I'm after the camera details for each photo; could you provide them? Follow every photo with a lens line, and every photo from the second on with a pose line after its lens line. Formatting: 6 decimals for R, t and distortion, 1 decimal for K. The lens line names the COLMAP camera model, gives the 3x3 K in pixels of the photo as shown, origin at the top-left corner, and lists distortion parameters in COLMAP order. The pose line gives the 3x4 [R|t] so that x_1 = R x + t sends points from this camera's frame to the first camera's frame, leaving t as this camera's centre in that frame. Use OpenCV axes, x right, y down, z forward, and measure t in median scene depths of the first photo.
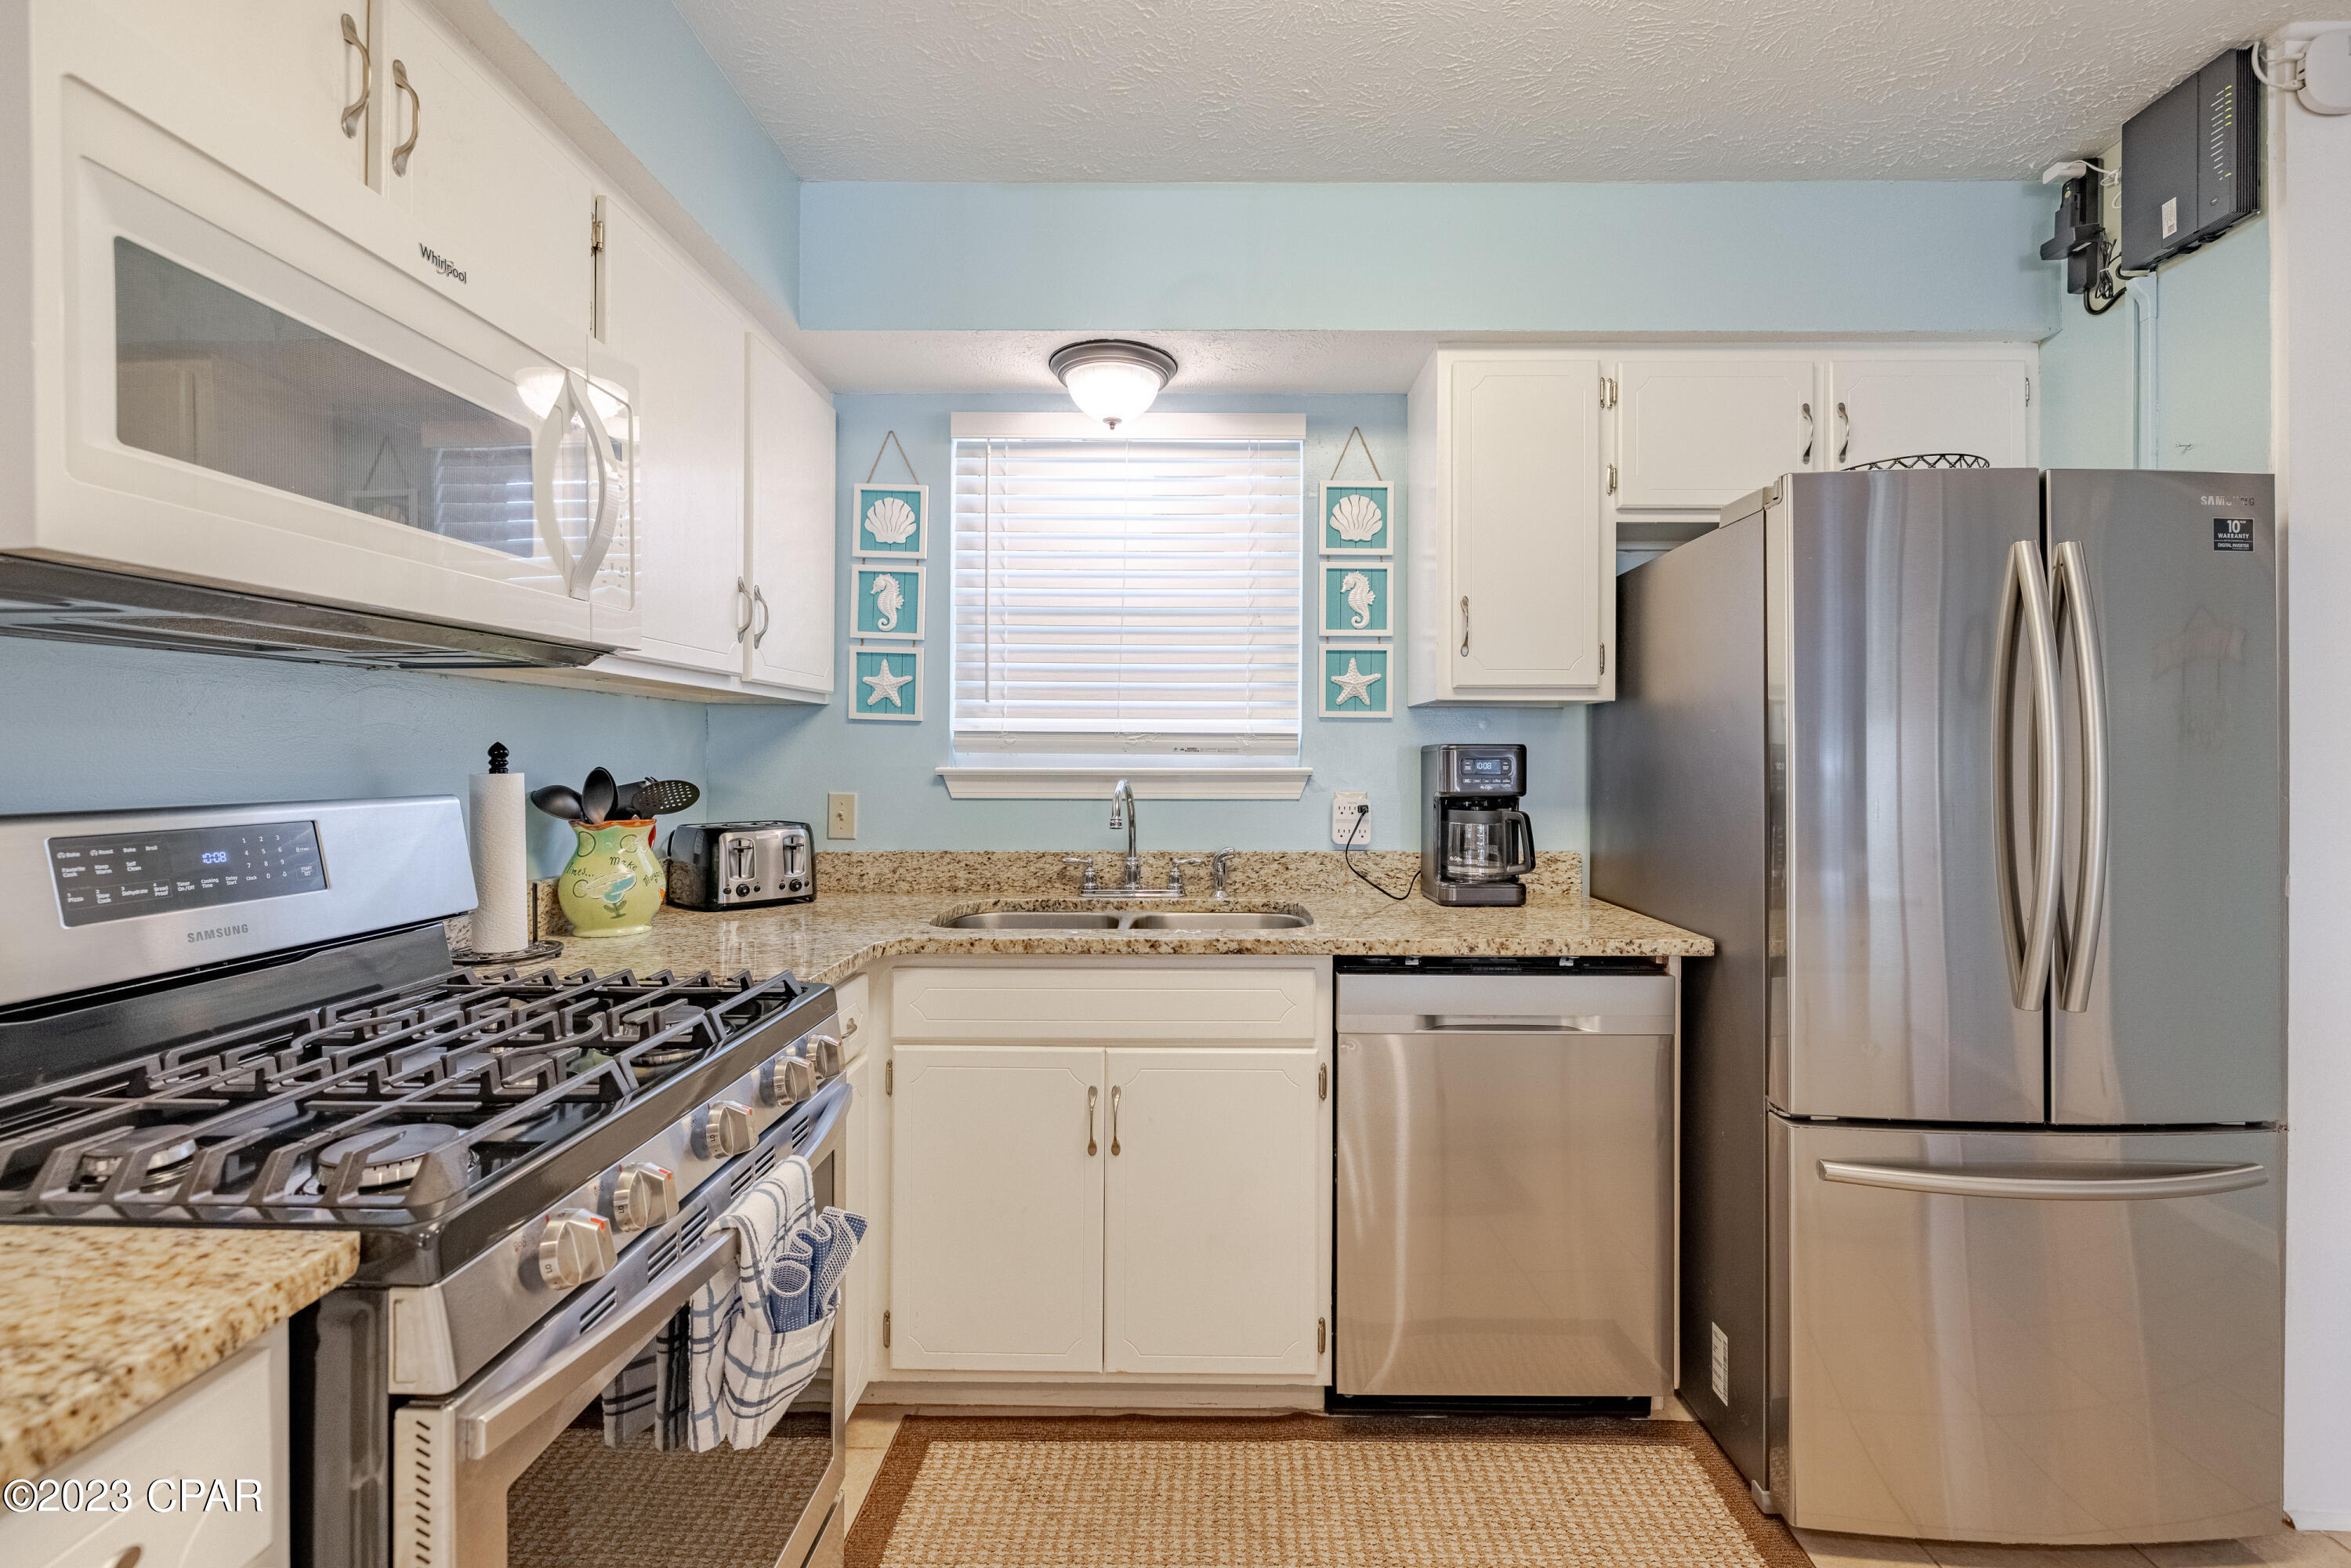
lens RADIAL K [[993.0, 0, 1213.3], [0, 993.0, 757.0], [0, 0, 1]] dist [-0.001934, -0.000679]
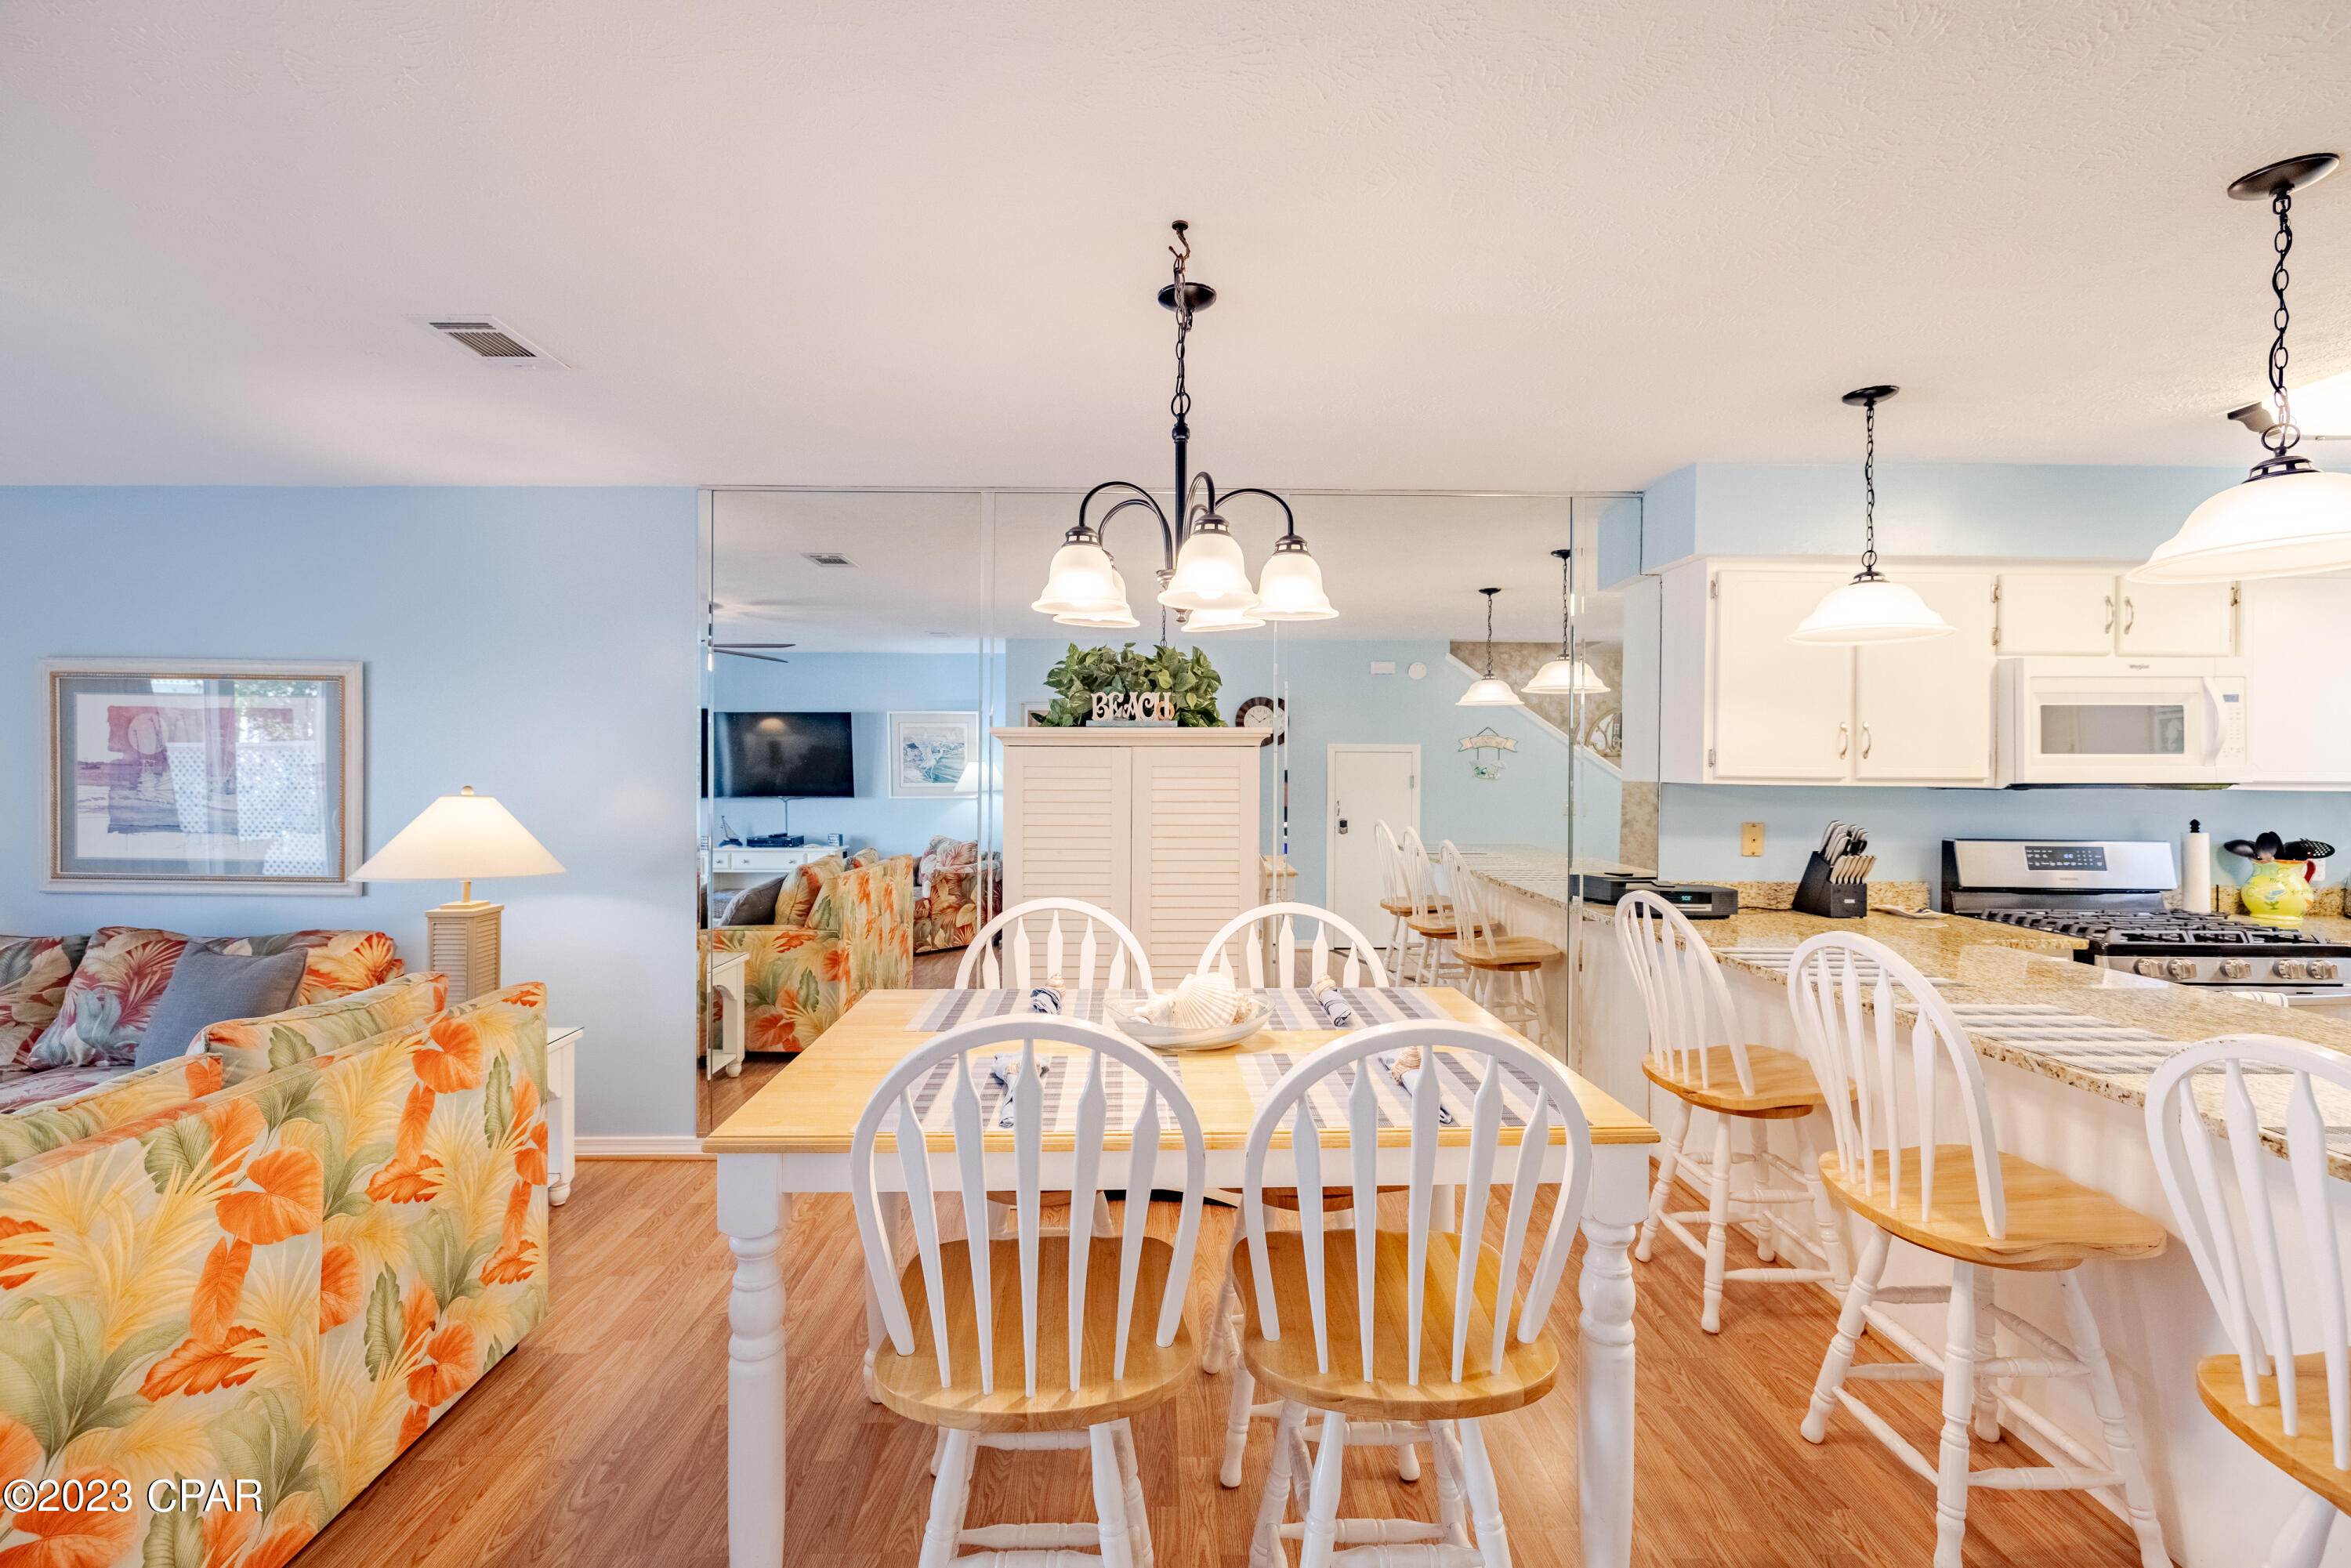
lens RADIAL K [[1010.4, 0, 1154.2], [0, 1010.4, 767.1], [0, 0, 1]] dist [0.000328, -0.000341]
pose [[0.006626, -0.006568, -0.999956, 1.114626], [-0.008720, 0.999940, -0.006626, -0.069320], [0.999940, 0.008763, 0.006569, -0.986701]]
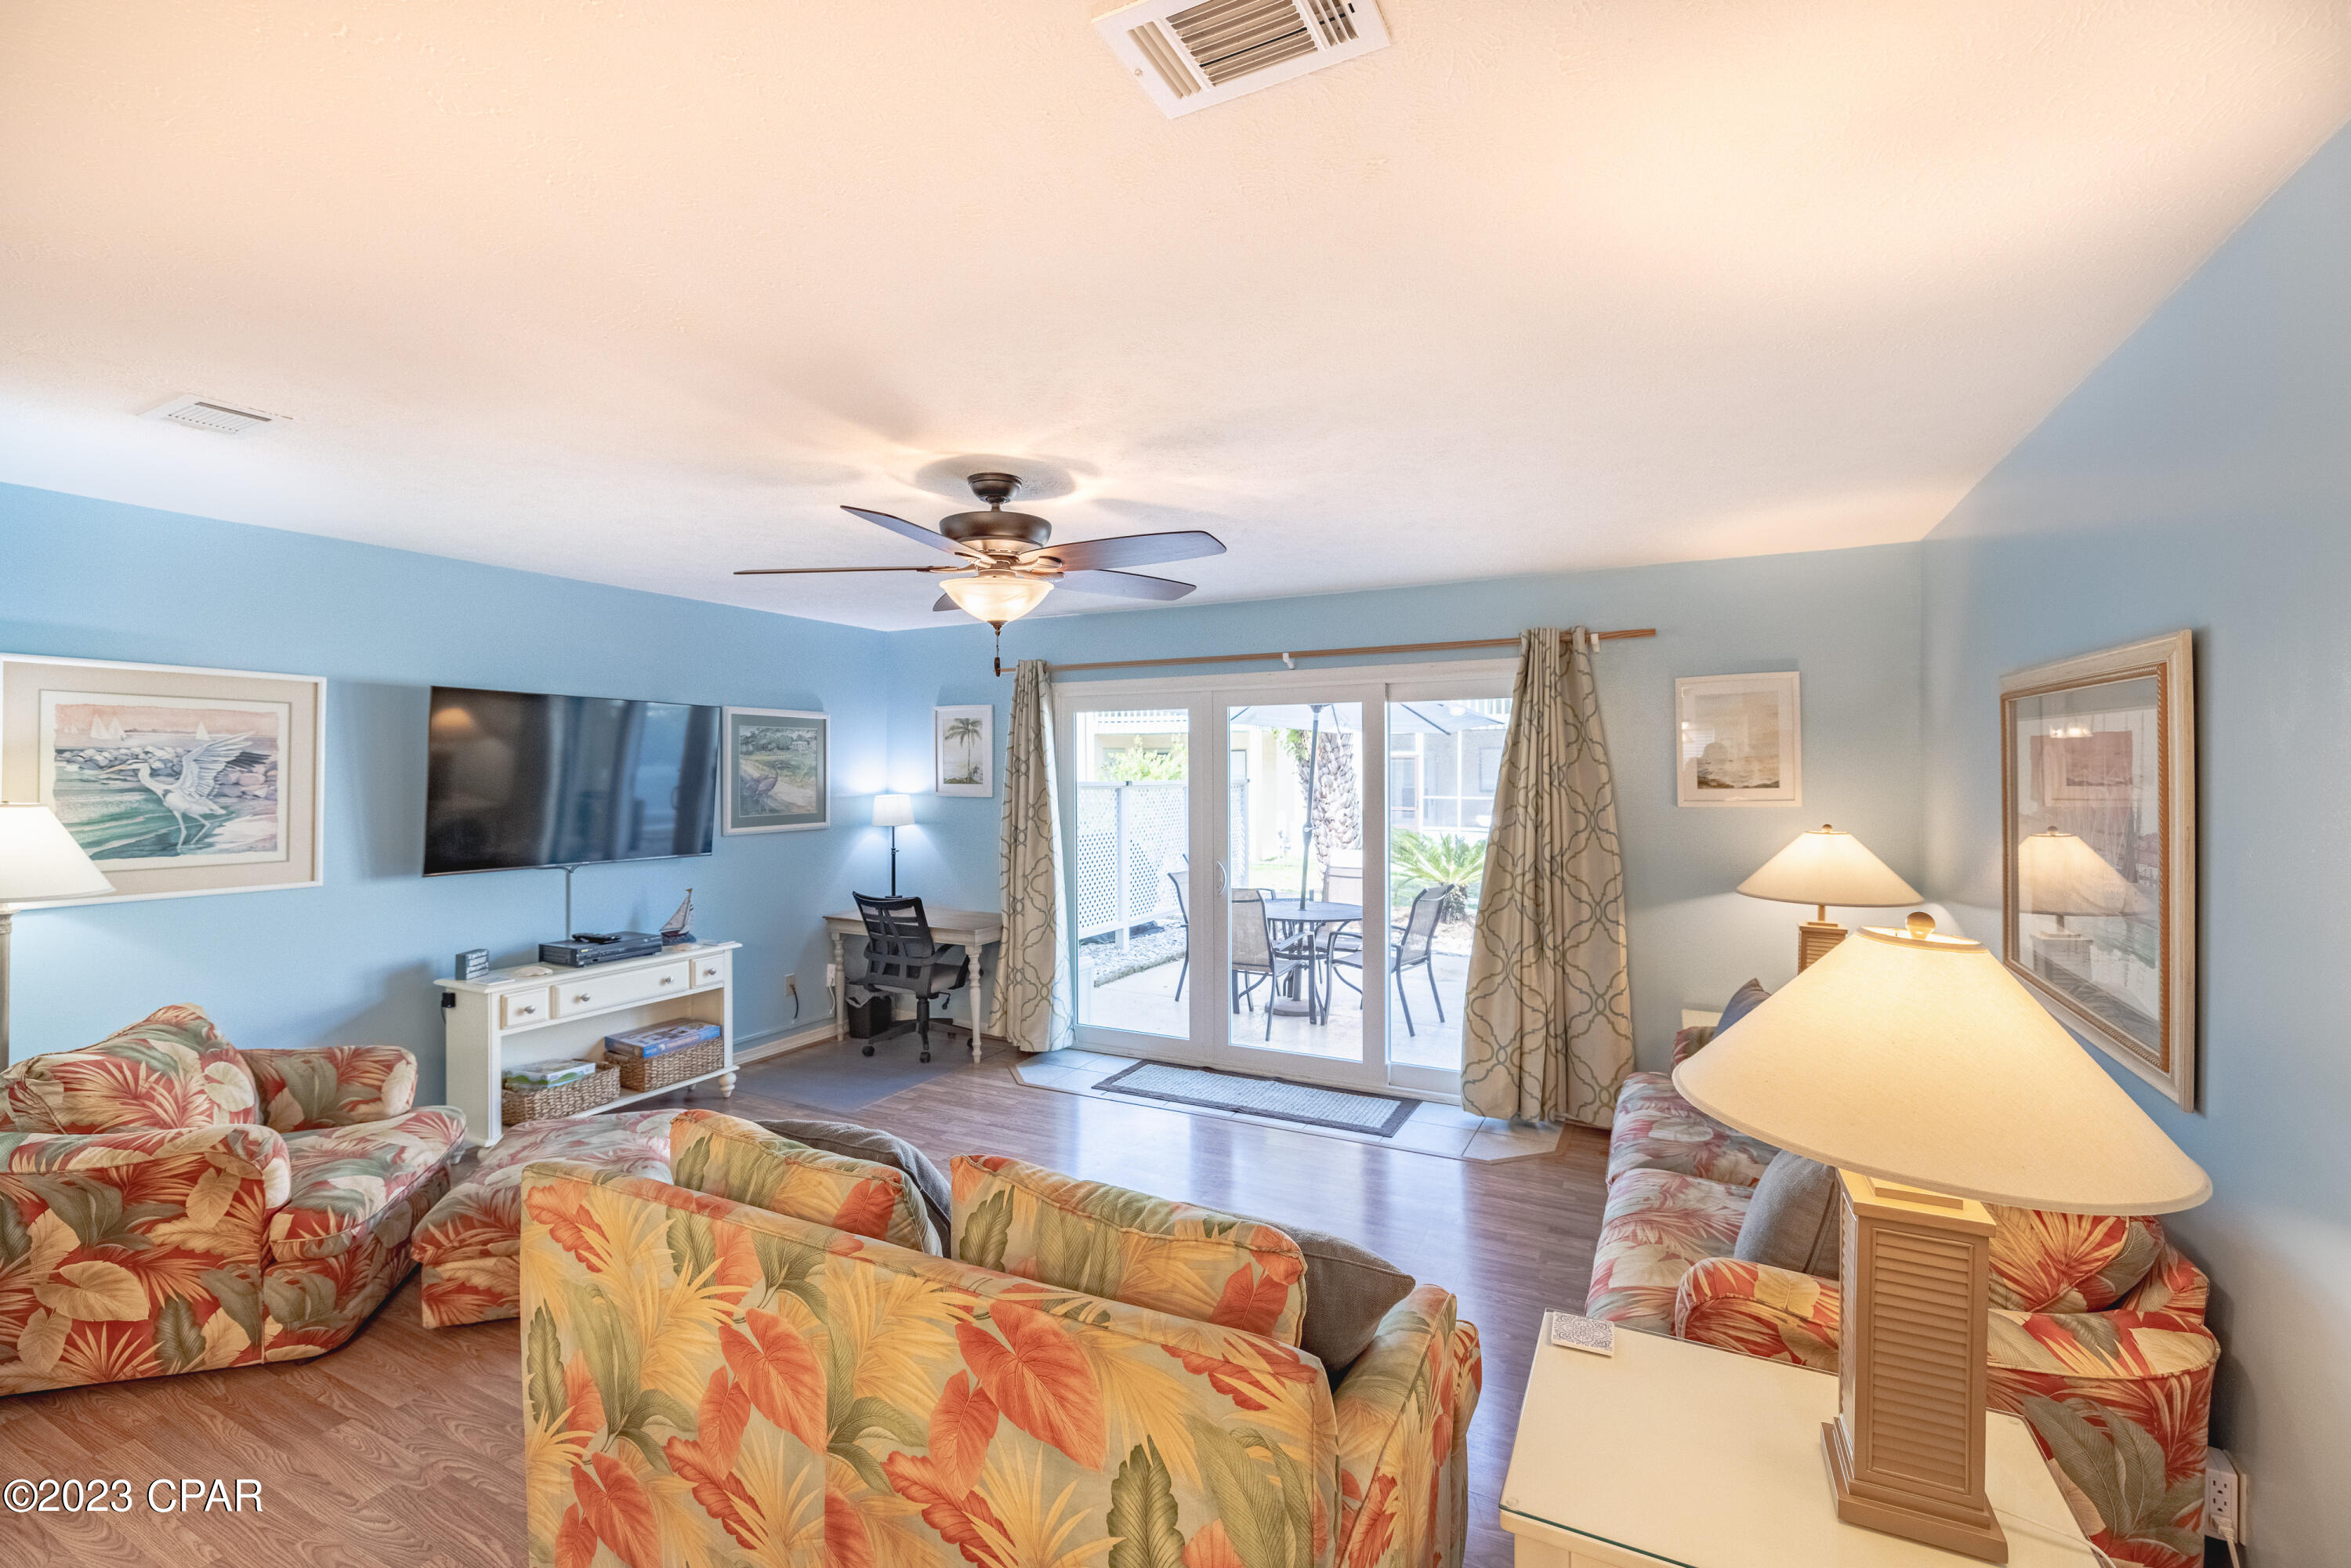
lens RADIAL K [[993.0, 0, 1136.2], [0, 993.0, 786.1], [0, 0, 1]] dist [-0.001934, -0.000679]
pose [[-0.890170, -0.012191, 0.455466, -0.218385], [-0.000770, 0.999681, 0.025253, -0.136630], [-0.455629, 0.022129, -0.889895, -1.203684]]
